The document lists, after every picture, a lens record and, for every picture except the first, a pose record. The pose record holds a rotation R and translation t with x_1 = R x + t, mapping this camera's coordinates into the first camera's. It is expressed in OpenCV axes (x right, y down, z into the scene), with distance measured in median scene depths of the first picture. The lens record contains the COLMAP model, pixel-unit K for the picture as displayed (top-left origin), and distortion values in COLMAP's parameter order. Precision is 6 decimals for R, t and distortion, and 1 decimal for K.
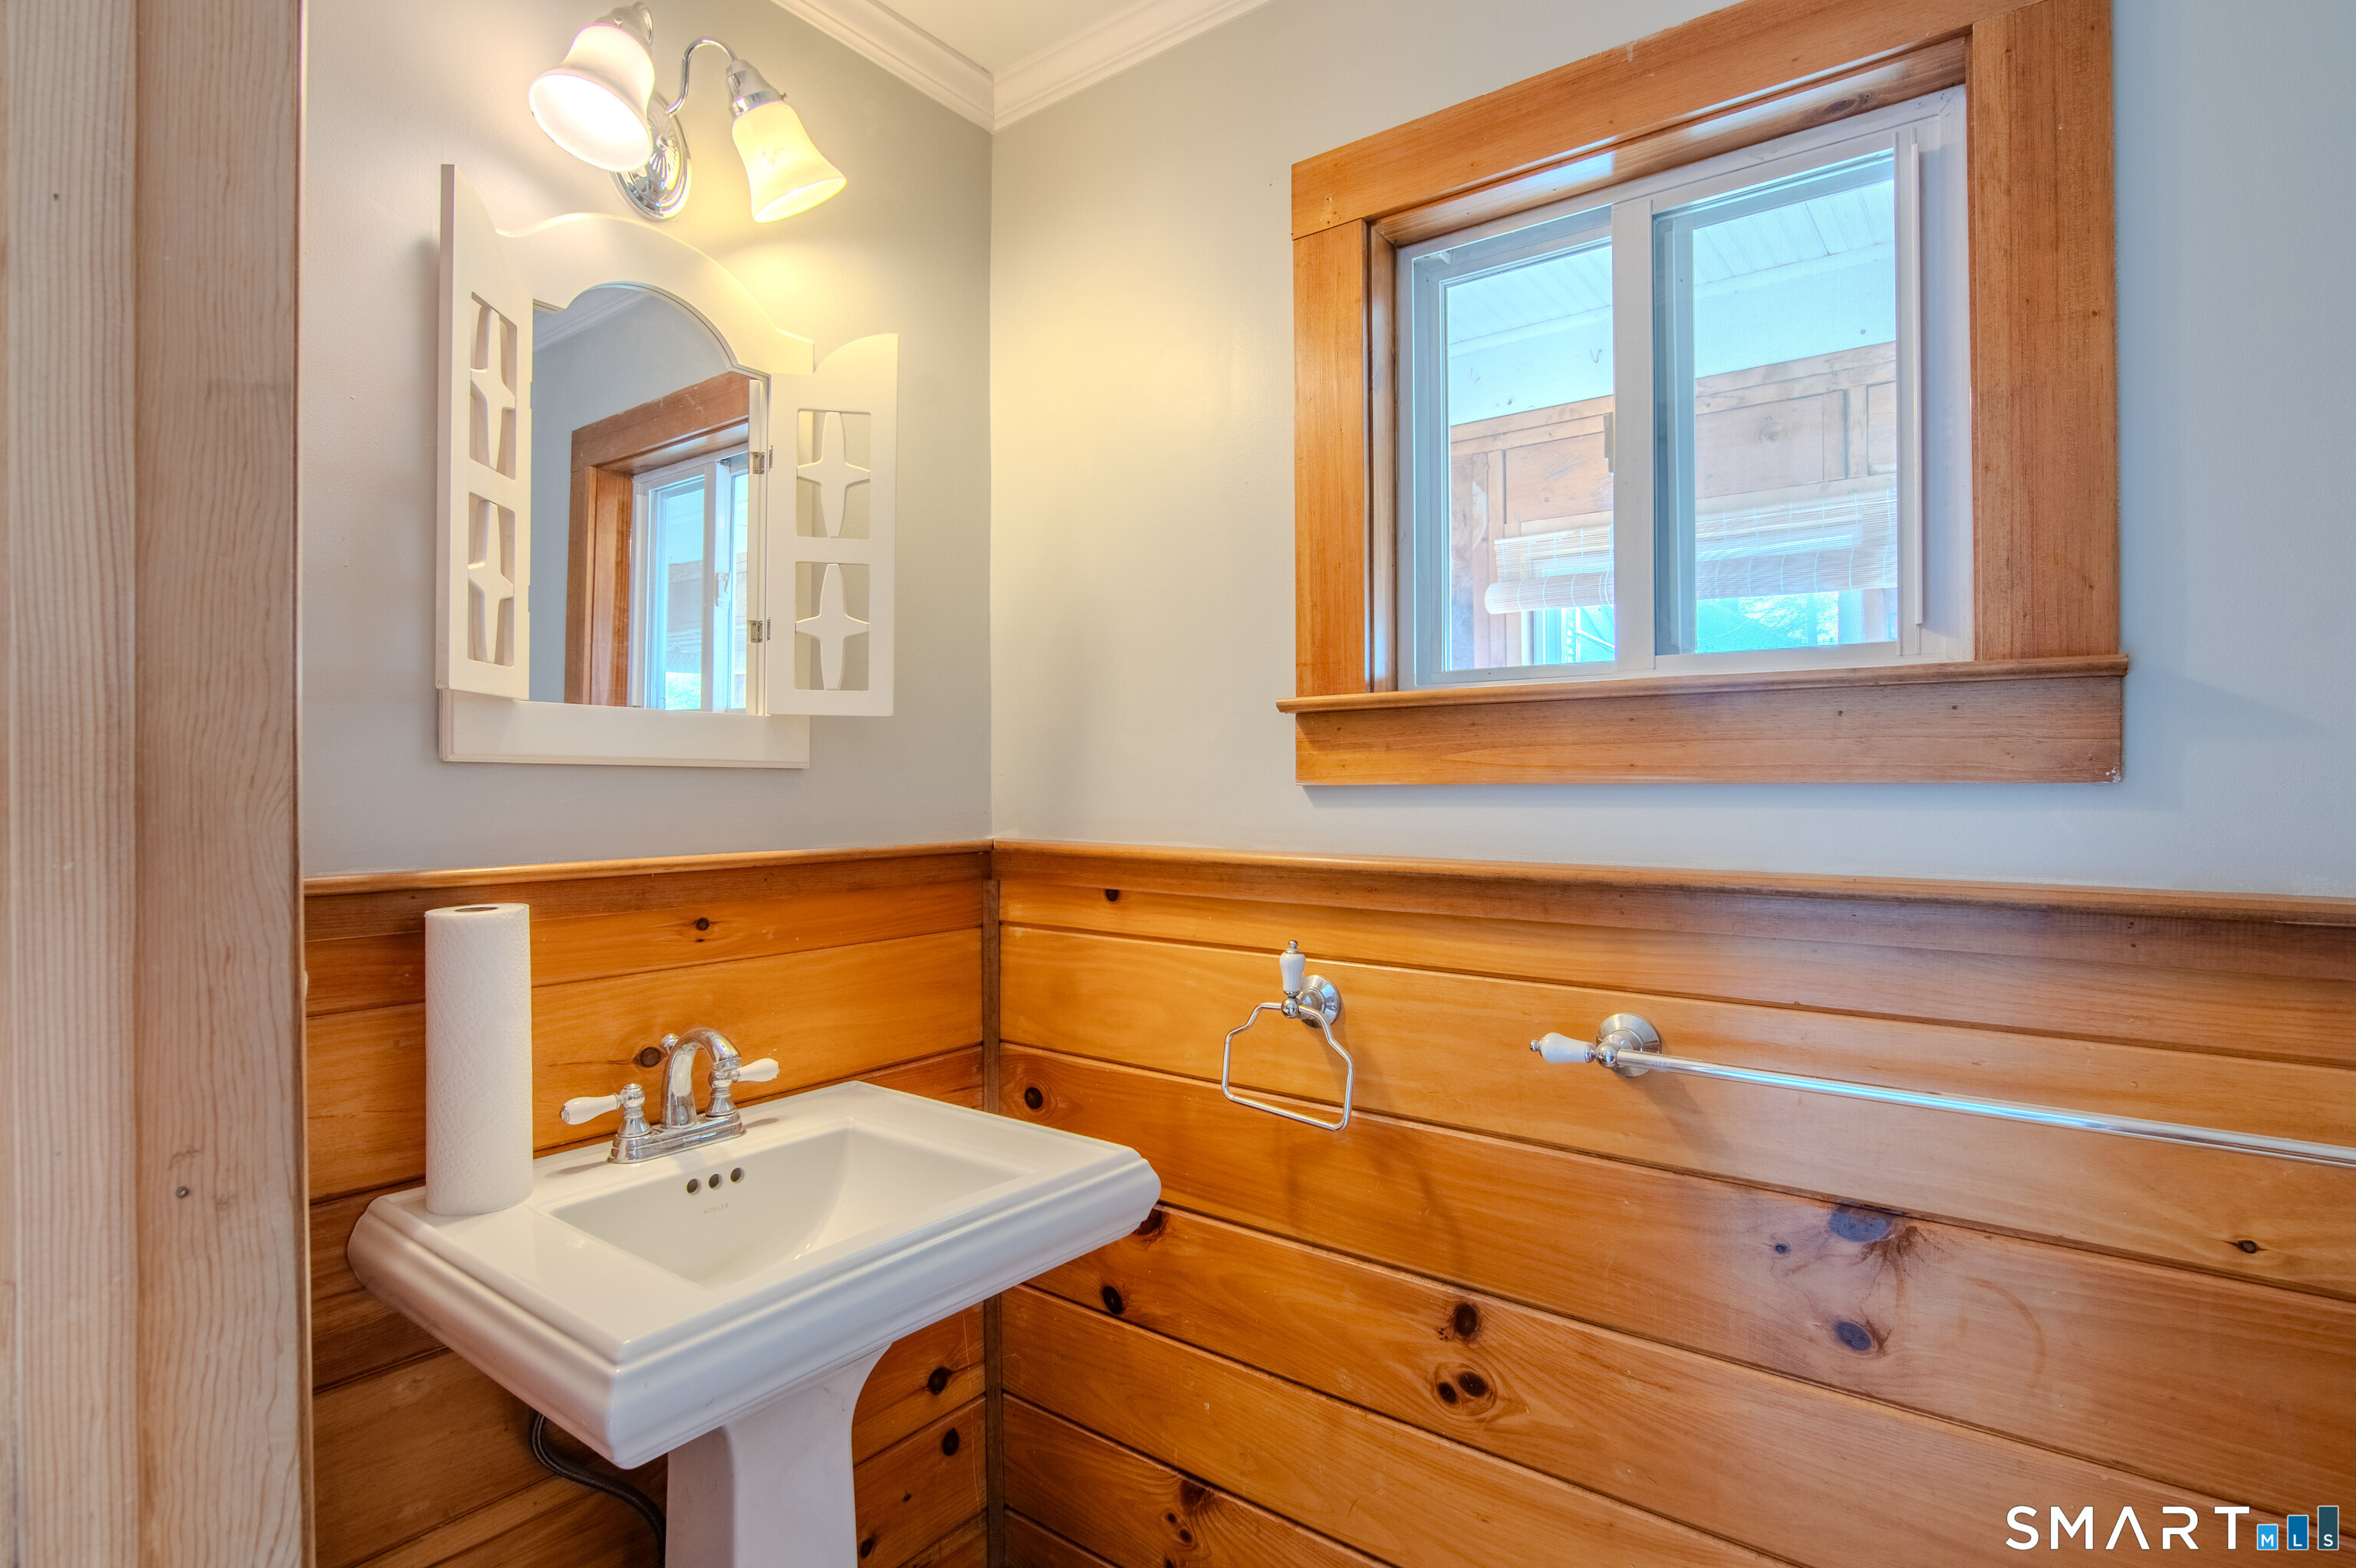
lens RADIAL K [[1170.4, 0, 1174.9], [0, 1170.4, 786.8], [0, 0, 1]] dist [-0.036088, 0.012454]
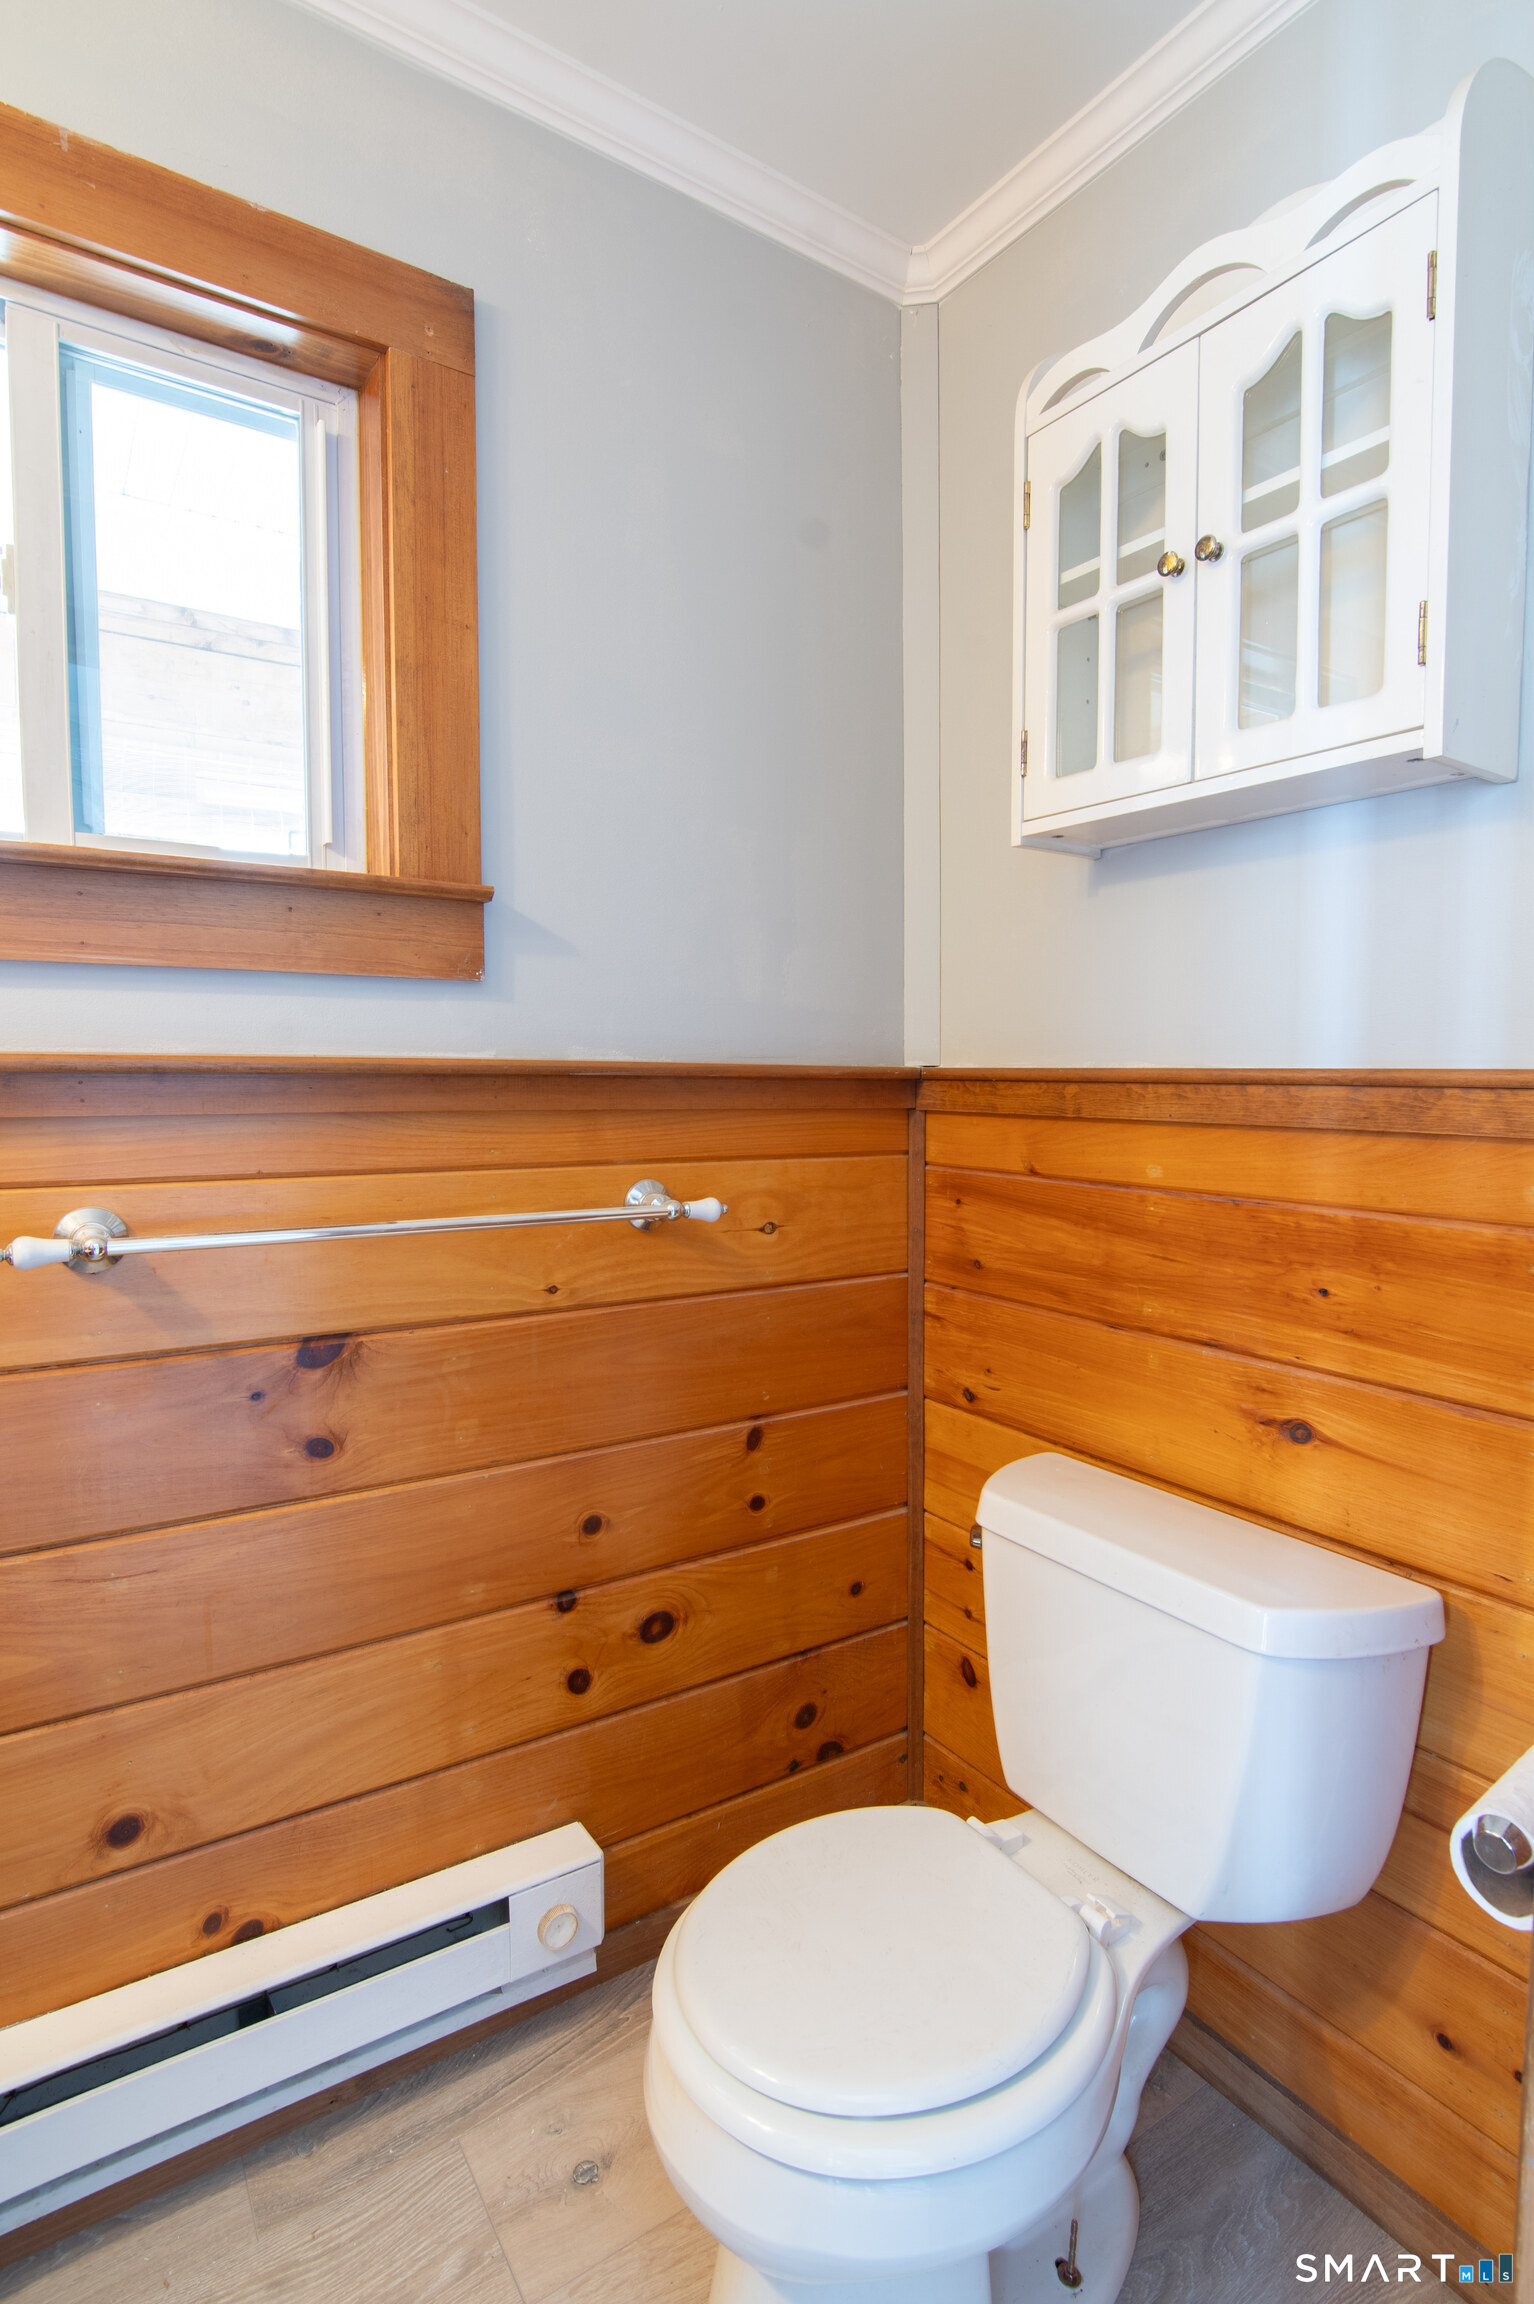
lens RADIAL K [[1144.7, 0, 767.0], [0, 1144.7, 1152.0], [0, 0, 1]] dist [-0.036088, 0.012454]
pose [[0.320018, -0.065839, 0.945121, -0.328138], [-0.004863, 0.997455, 0.071132, 0.089021], [-0.947399, -0.027360, 0.318883, 0.201799]]
